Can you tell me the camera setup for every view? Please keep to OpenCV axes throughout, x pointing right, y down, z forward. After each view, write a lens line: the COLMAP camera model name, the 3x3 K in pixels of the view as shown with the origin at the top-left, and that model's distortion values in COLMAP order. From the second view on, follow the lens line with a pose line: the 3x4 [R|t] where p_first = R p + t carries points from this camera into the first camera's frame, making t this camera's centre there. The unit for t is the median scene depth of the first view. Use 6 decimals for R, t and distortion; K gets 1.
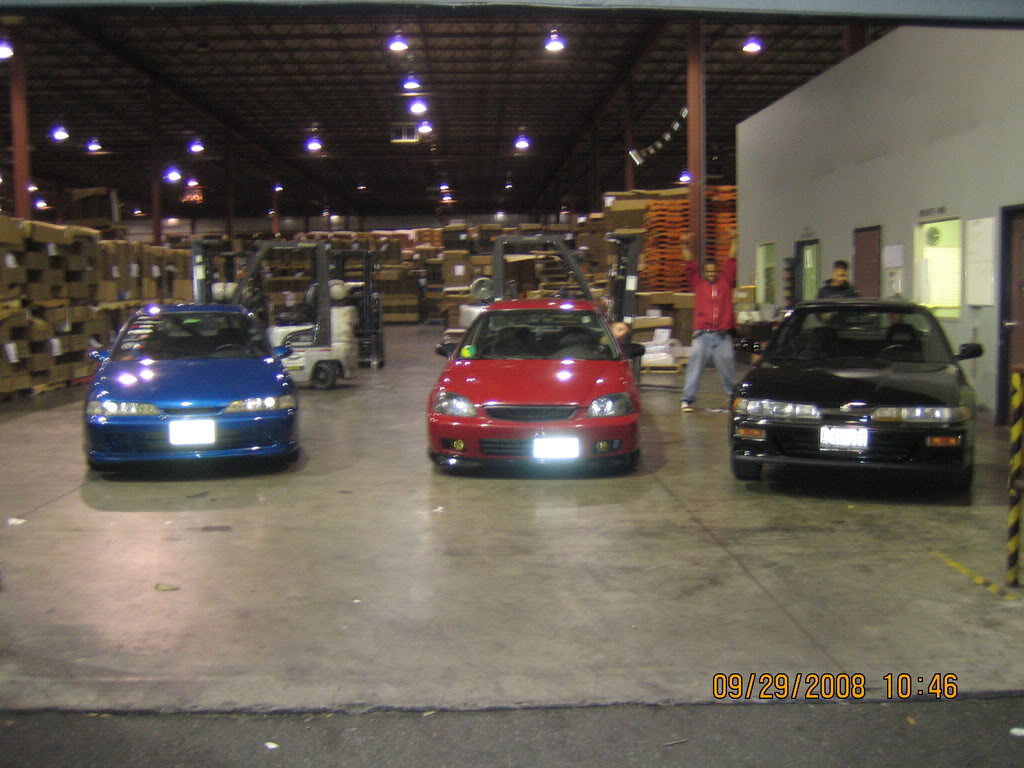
lens RADIAL K [[1063.4, 0, 512.0], [0, 1063.4, 384.0], [0, 0, 1]] dist [-0.155666, 0.194482]
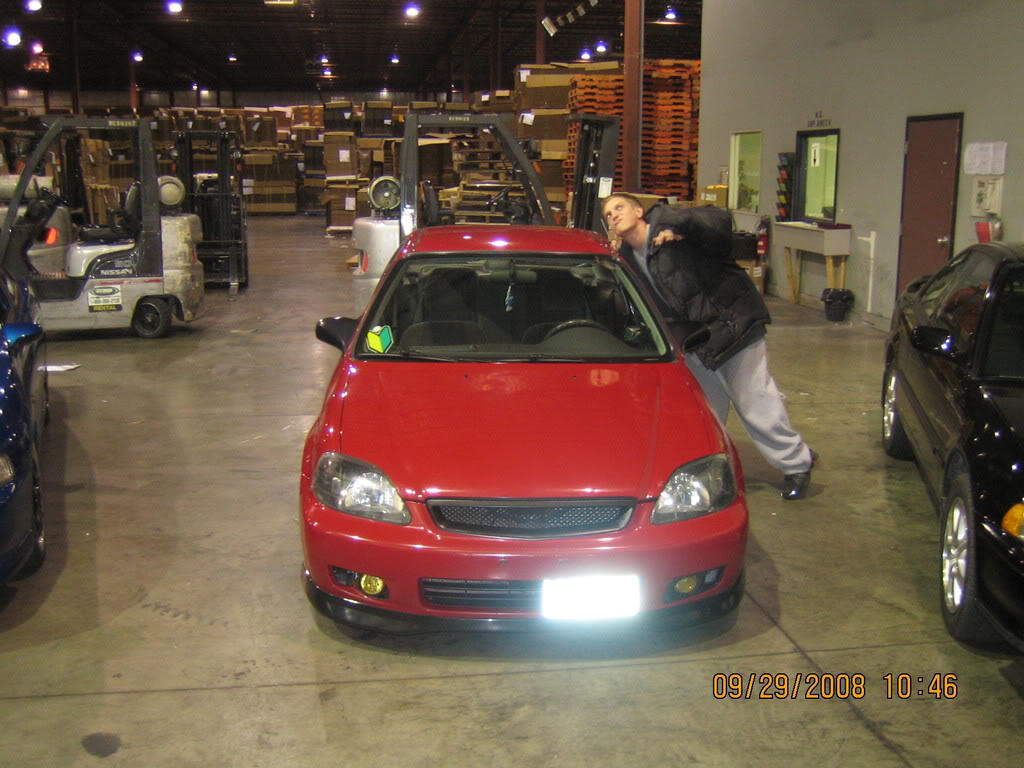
lens RADIAL K [[1063.6, 0, 514.8], [0, 1063.6, 378.0], [0, 0, 1]] dist [-0.157263, 0.197718]
pose [[0.993591, -0.004760, 0.112938, -0.018402], [-0.007035, 0.994572, 0.103810, -0.035329], [-0.112819, -0.103940, 0.988164, 0.259080]]
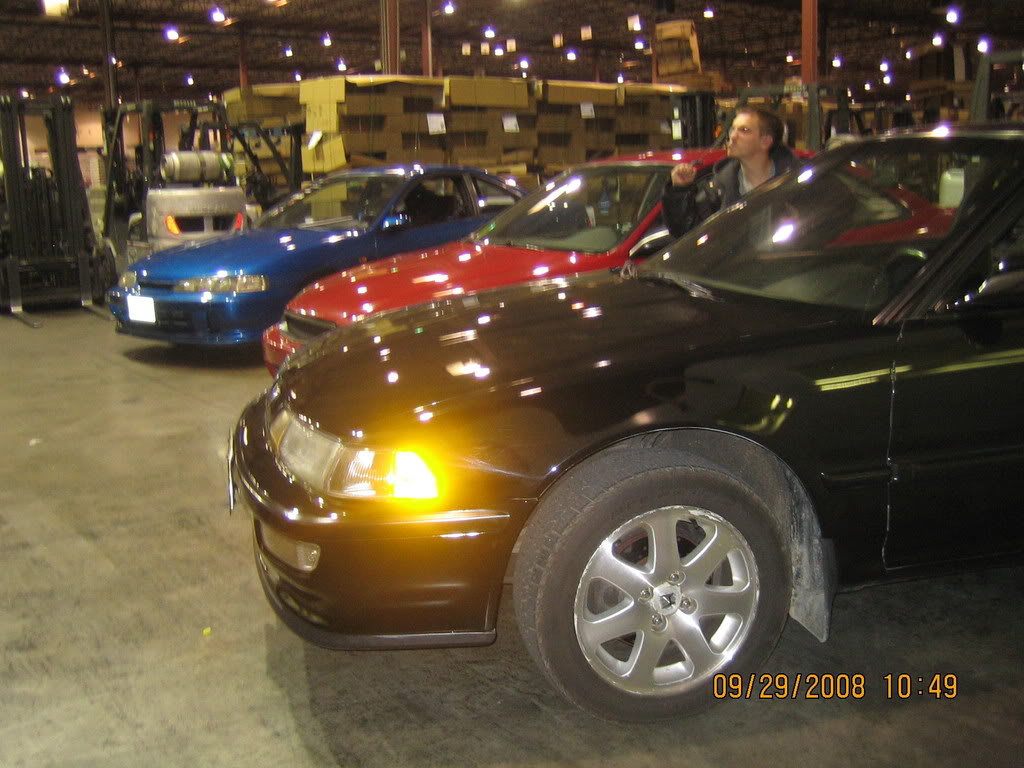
lens RADIAL K [[1063.6, 0, 514.8], [0, 1063.6, 378.0], [0, 0, 1]] dist [-0.157263, 0.197718]
pose [[0.564487, 0.145342, -0.812545, 0.280241], [-0.053699, 0.988757, 0.139557, -0.017559], [0.823693, -0.035145, 0.565945, 0.343571]]
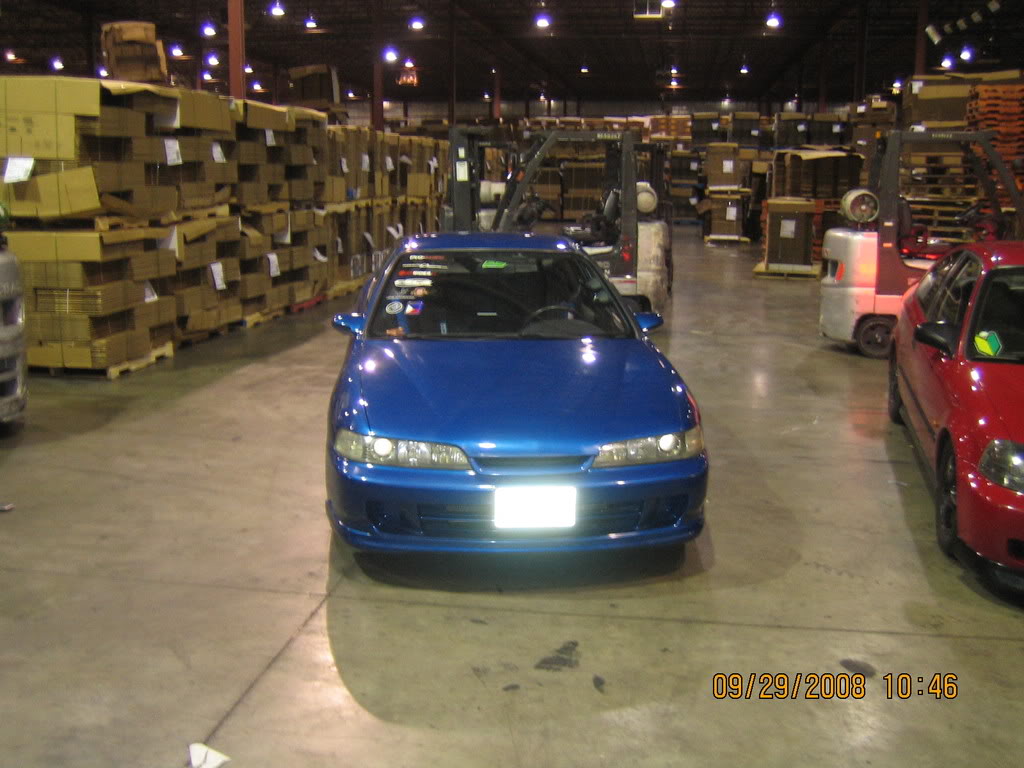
lens RADIAL K [[1063.6, 0, 514.8], [0, 1063.6, 378.0], [0, 0, 1]] dist [-0.157263, 0.197718]
pose [[0.982487, 0.050493, -0.179359, -0.100953], [-0.032561, 0.994297, 0.101553, -0.032236], [0.183464, -0.093935, 0.978528, 0.221328]]
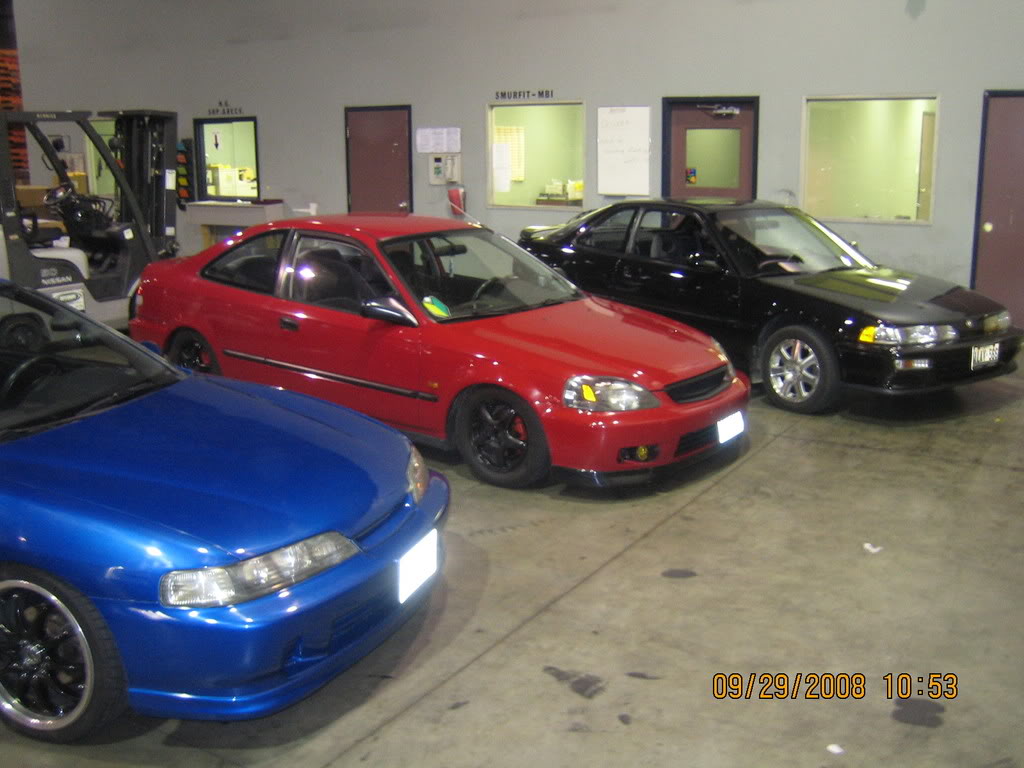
lens RADIAL K [[1063.6, 0, 514.8], [0, 1063.6, 378.0], [0, 0, 1]] dist [-0.157263, 0.197718]
pose [[0.558842, -0.178006, 0.809944, -0.289381], [0.078436, 0.983658, 0.162066, -0.047452], [-0.825556, -0.027040, 0.563672, 0.321054]]
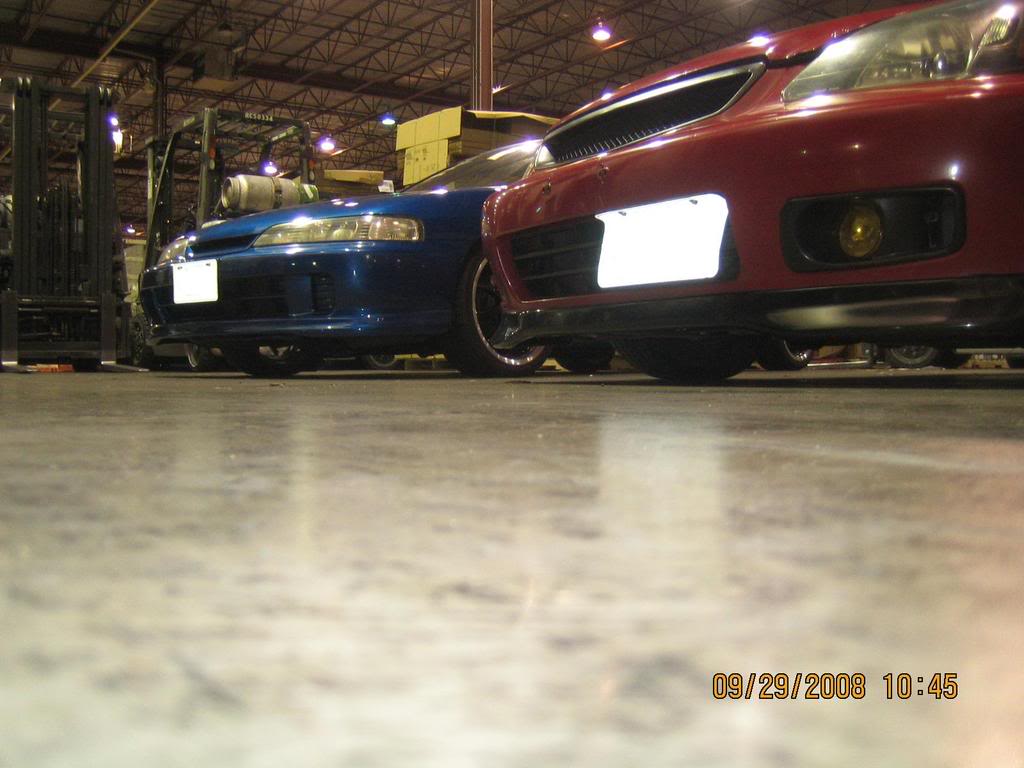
lens RADIAL K [[1063.6, 0, 514.8], [0, 1063.6, 378.0], [0, 0, 1]] dist [-0.157263, 0.197718]
pose [[0.540768, 0.018014, -0.840979, 0.102926], [-0.079345, 0.996405, -0.029678, 0.042597], [0.837421, 0.082776, 0.540254, 0.389563]]
